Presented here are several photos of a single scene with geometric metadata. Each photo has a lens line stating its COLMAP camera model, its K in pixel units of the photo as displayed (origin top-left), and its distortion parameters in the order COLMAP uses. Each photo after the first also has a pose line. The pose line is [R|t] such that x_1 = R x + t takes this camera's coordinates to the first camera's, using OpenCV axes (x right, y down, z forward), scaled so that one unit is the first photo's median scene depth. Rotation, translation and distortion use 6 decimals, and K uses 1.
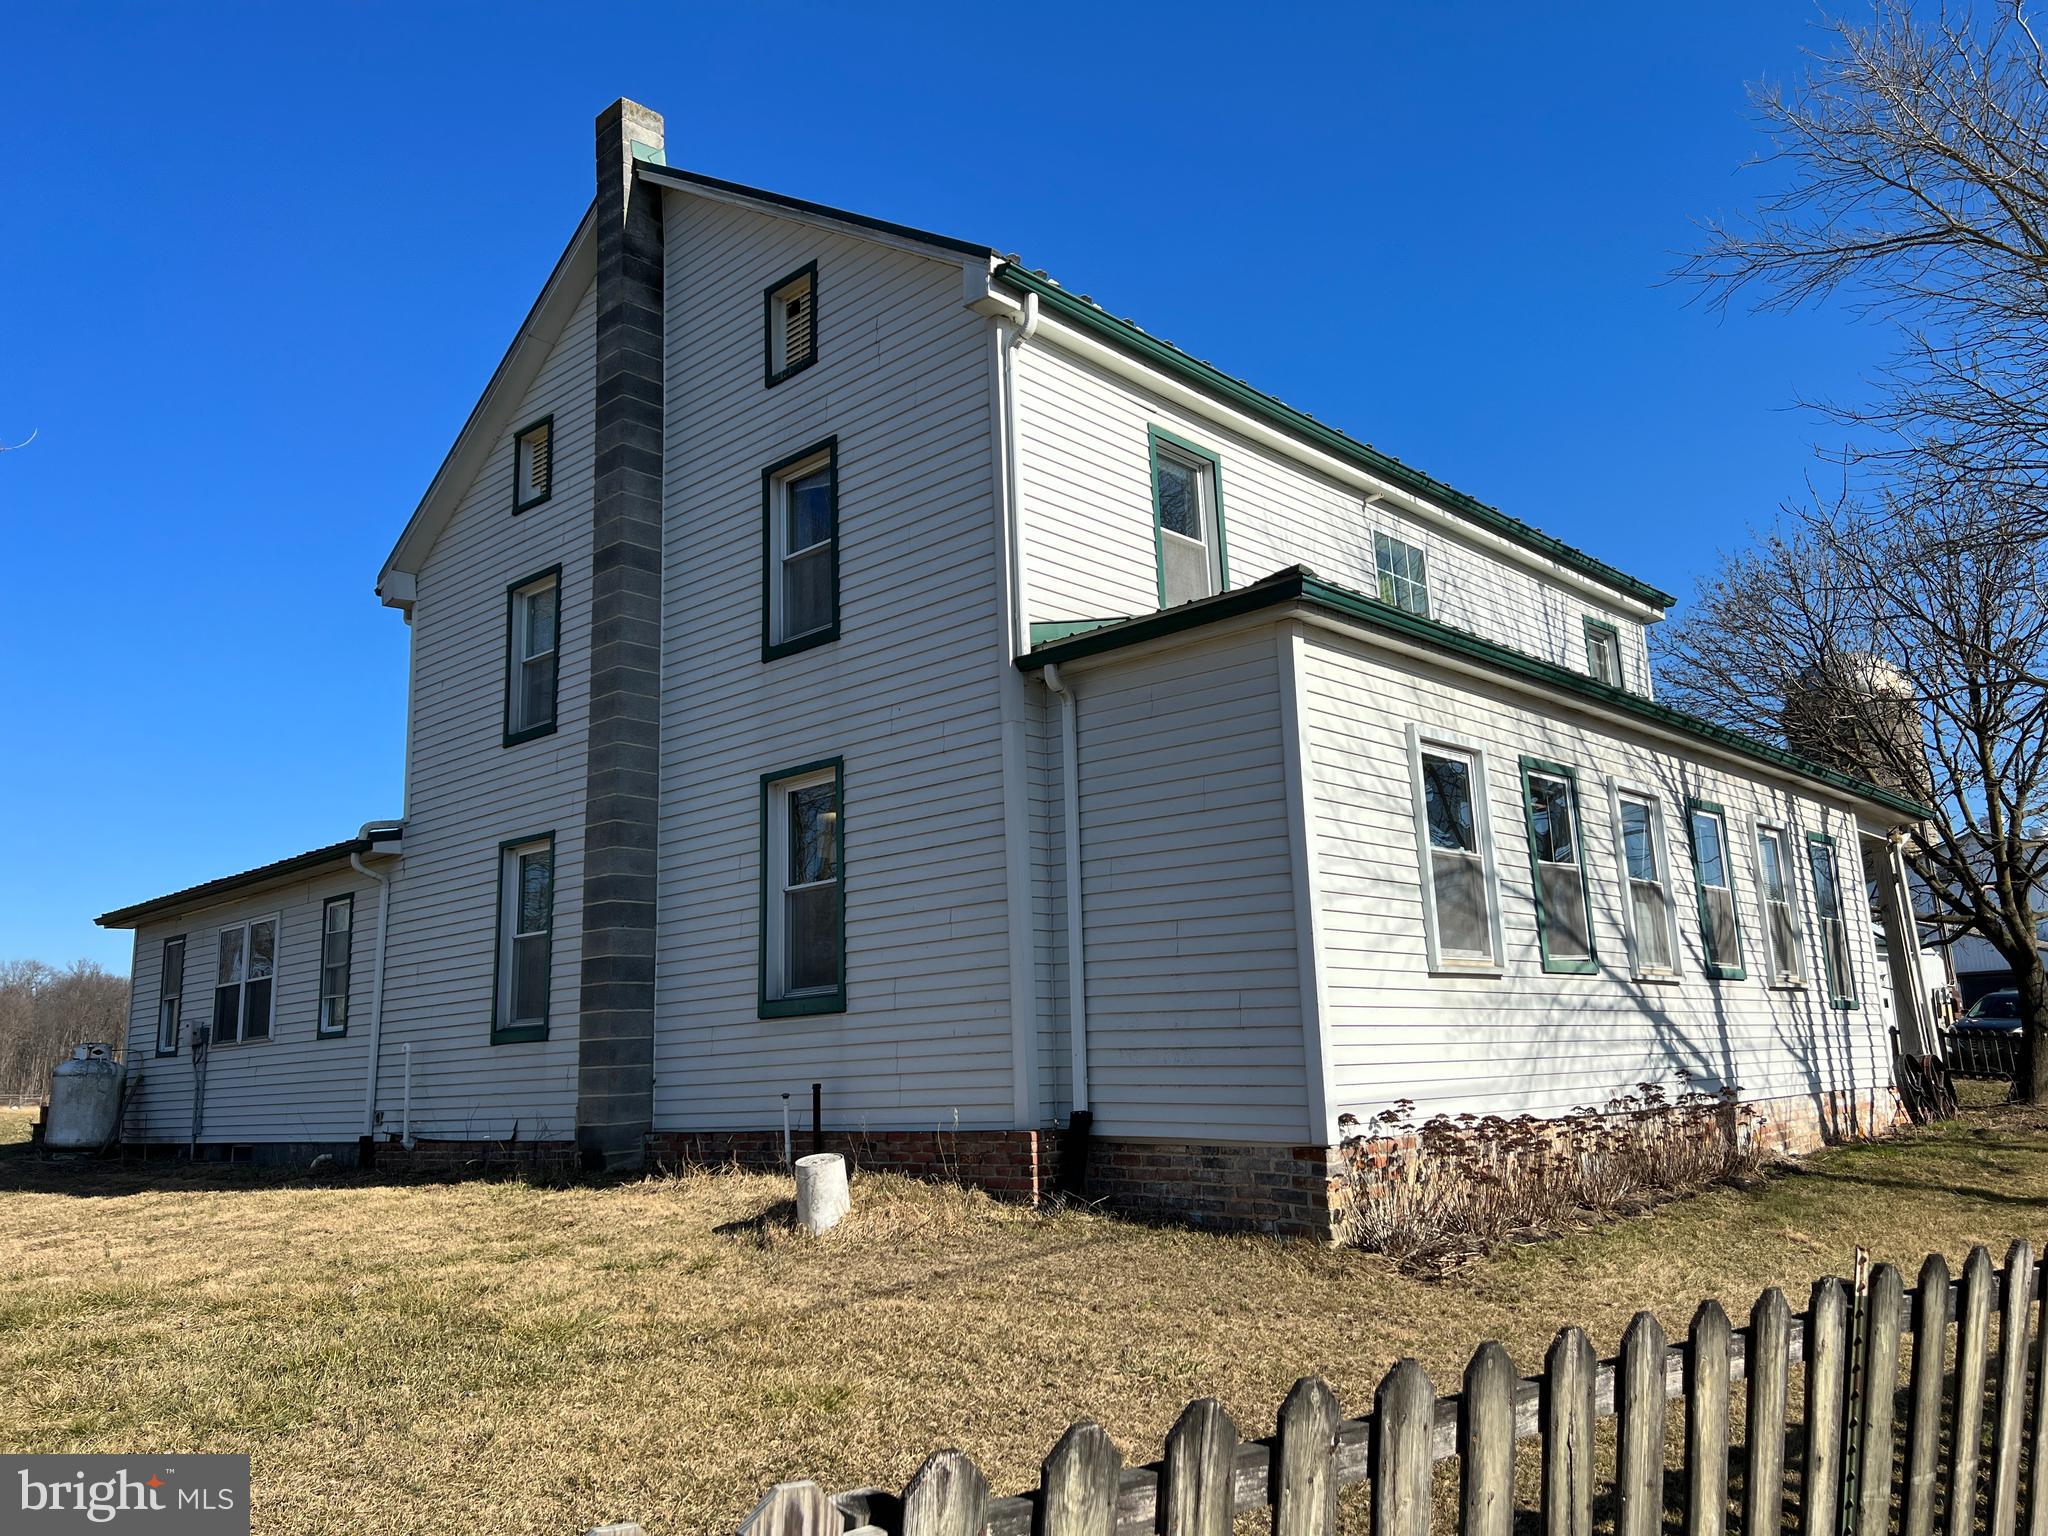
lens RADIAL K [[1530.0, 0, 1032.1], [0, 1530.0, 775.5], [0, 0, 1]] dist [0.122114, -0.197973]
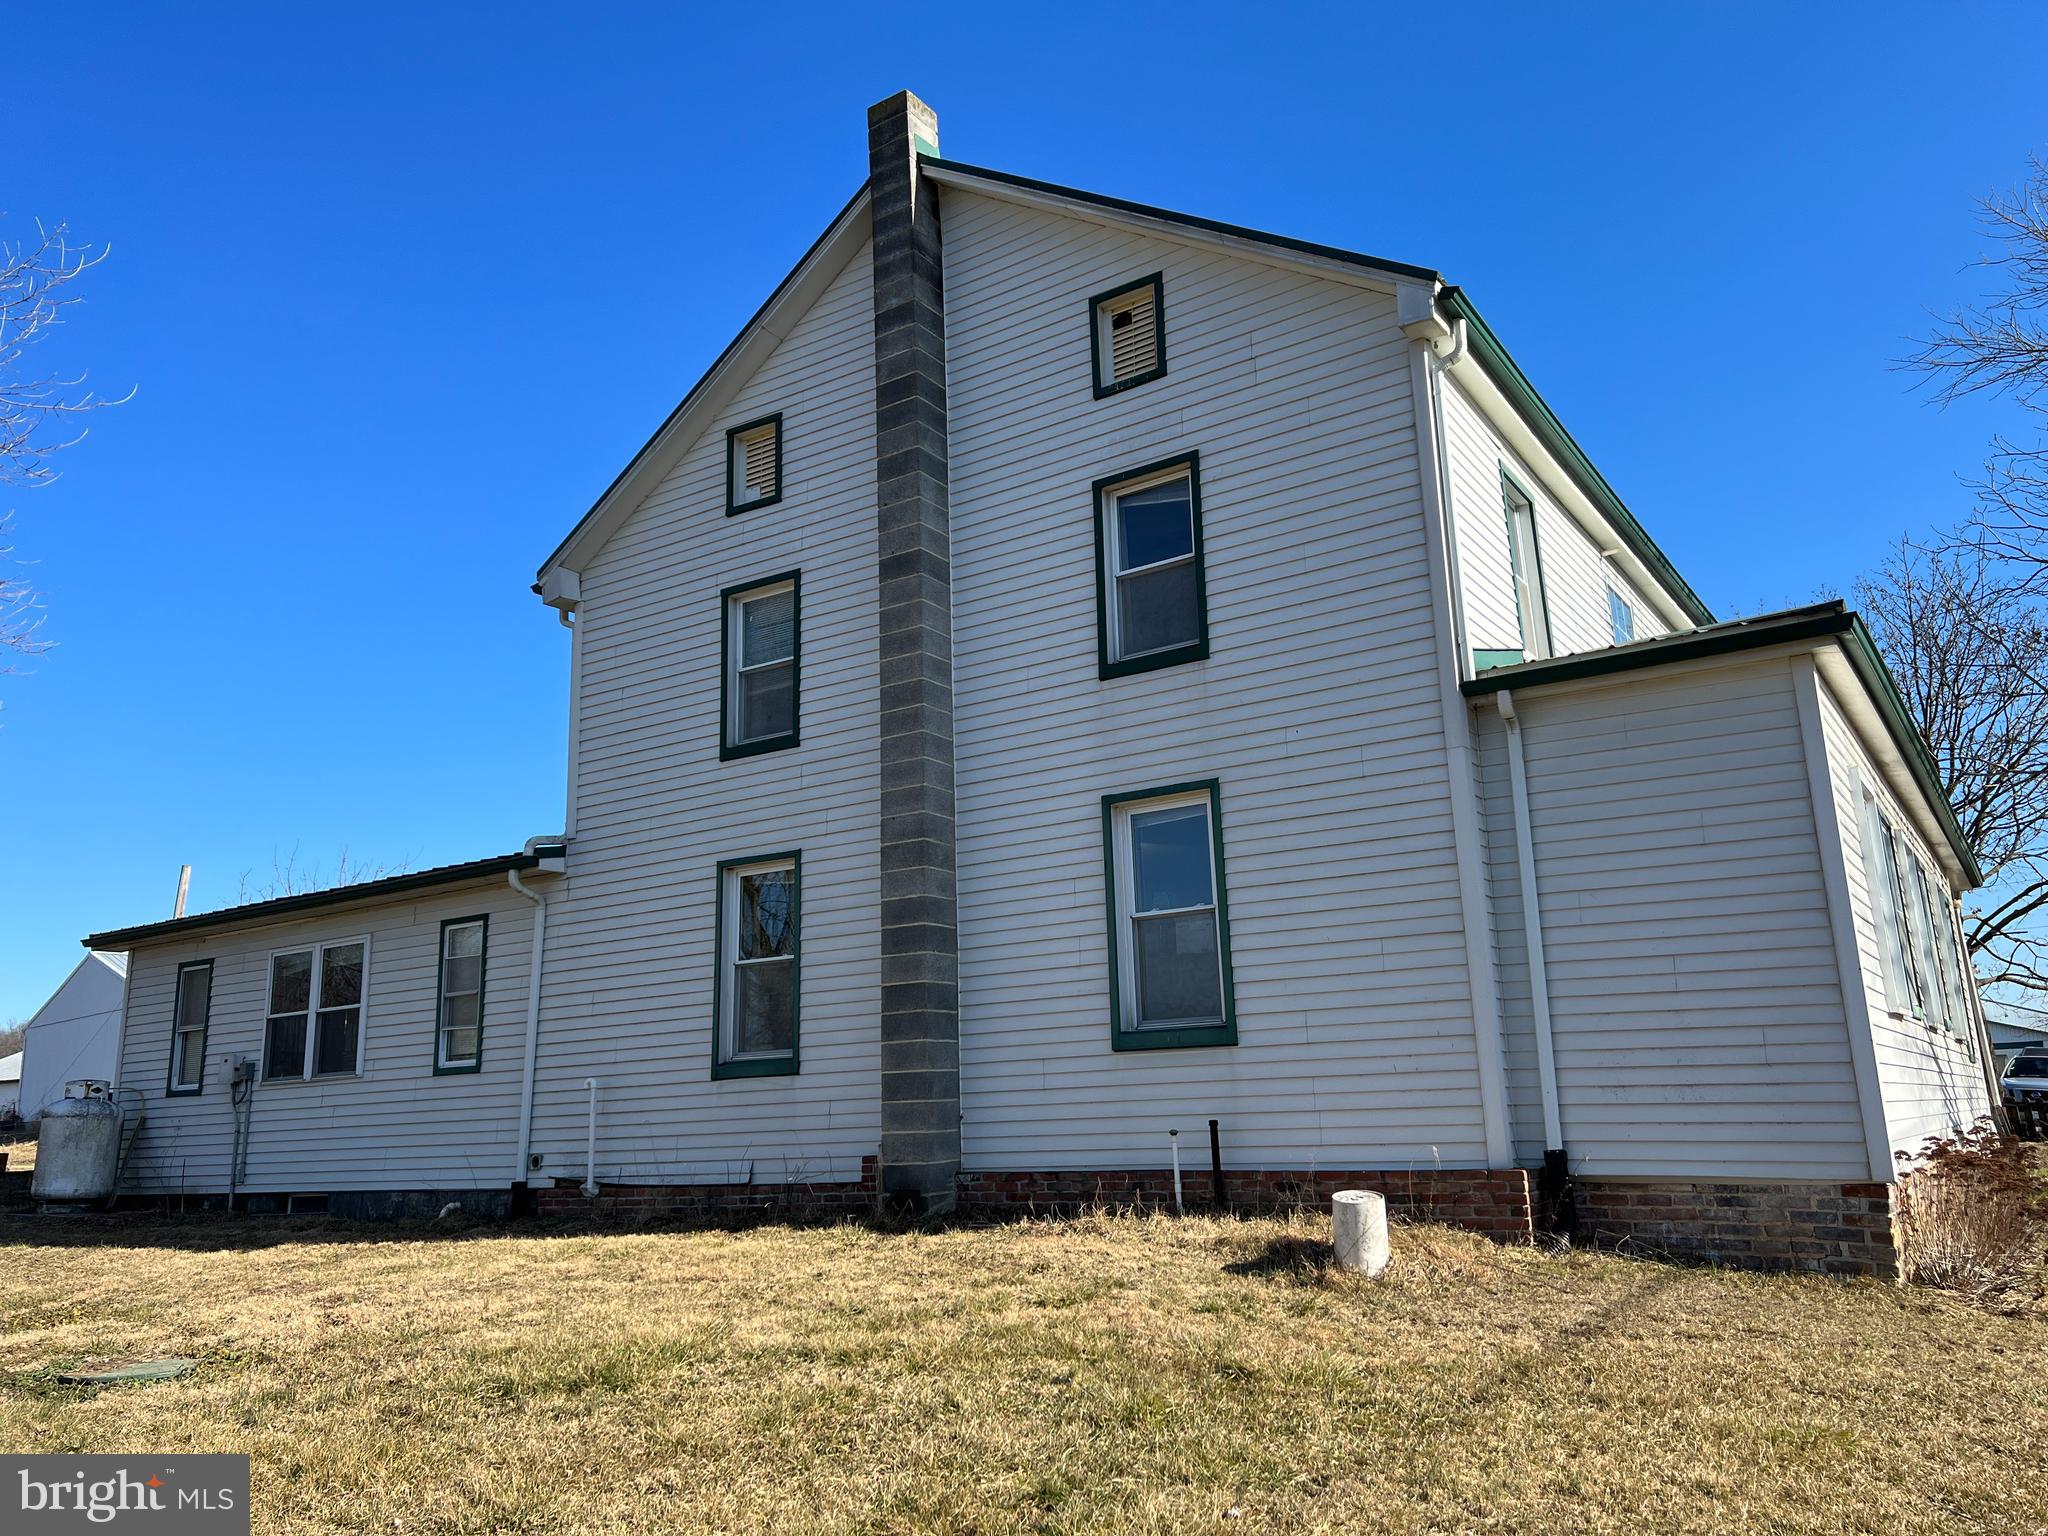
lens RADIAL K [[1530.0, 0, 1032.1], [0, 1530.0, 775.5], [0, 0, 1]] dist [0.122114, -0.197973]
pose [[0.986332, 0.040792, 0.159639, -0.351685], [-0.034889, 0.998606, -0.039613, 0.024752], [-0.161032, 0.033502, 0.986380, 0.060004]]
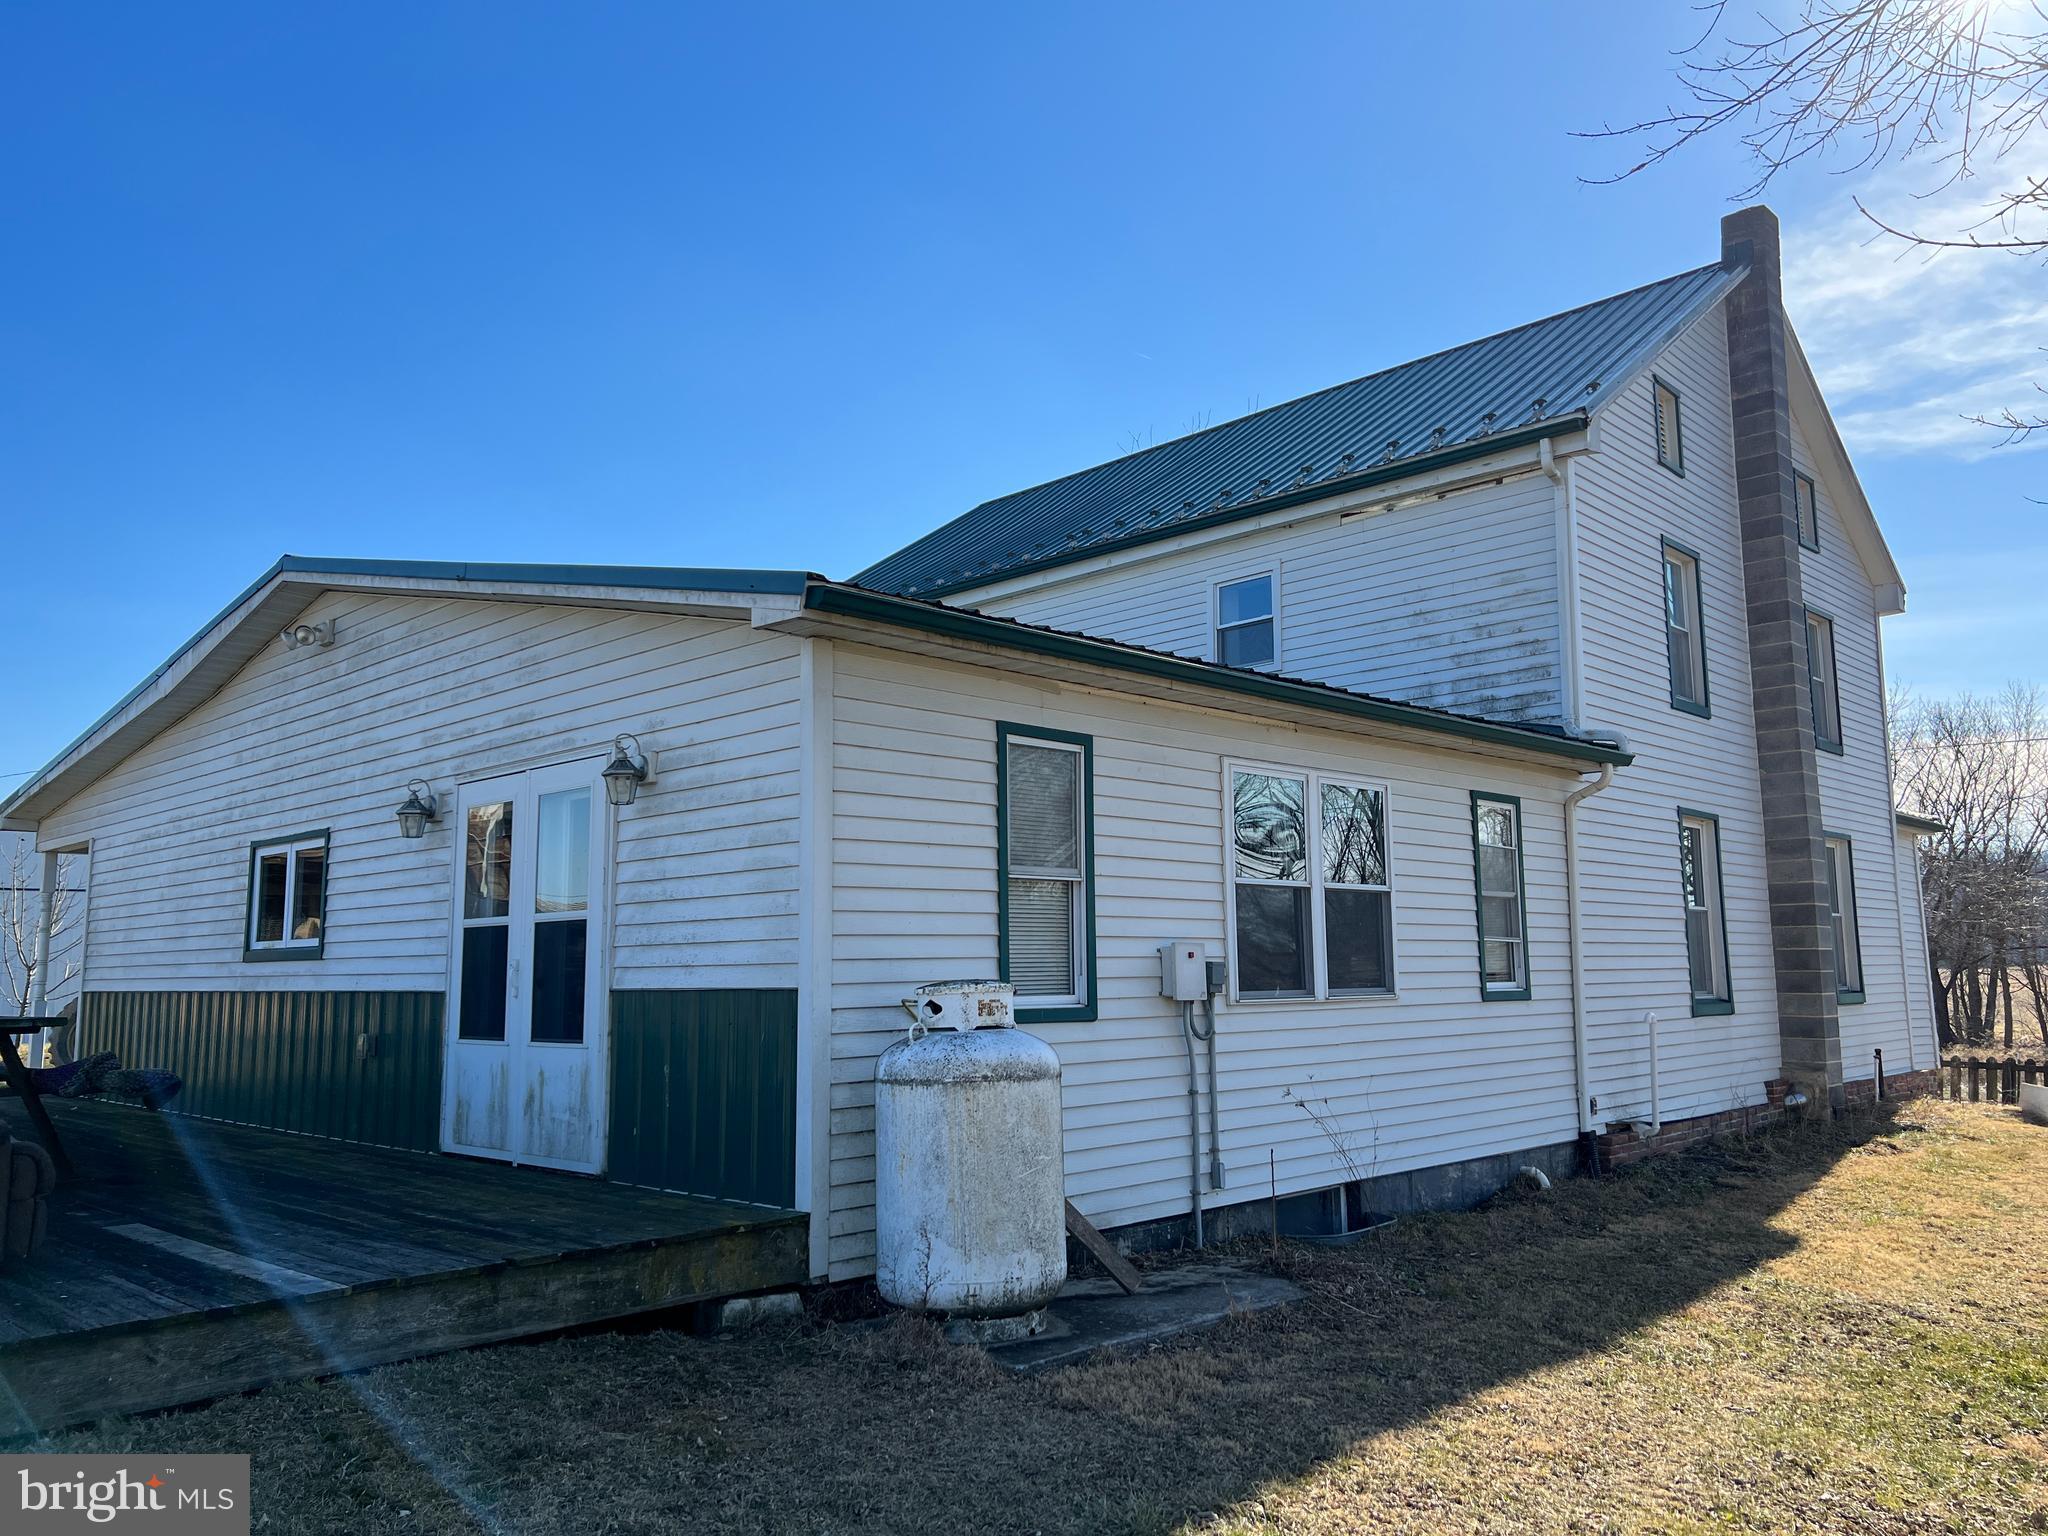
lens RADIAL K [[1542.9, 0, 1039.0], [0, 1542.9, 763.4], [0, 0, 1]] dist [0.025249, -0.004289]
pose [[0.017308, 0.173093, 0.984753, -1.484946], [-0.175156, 0.970195, -0.167456, 0.282760], [-0.984389, -0.169587, 0.047111, 1.540428]]
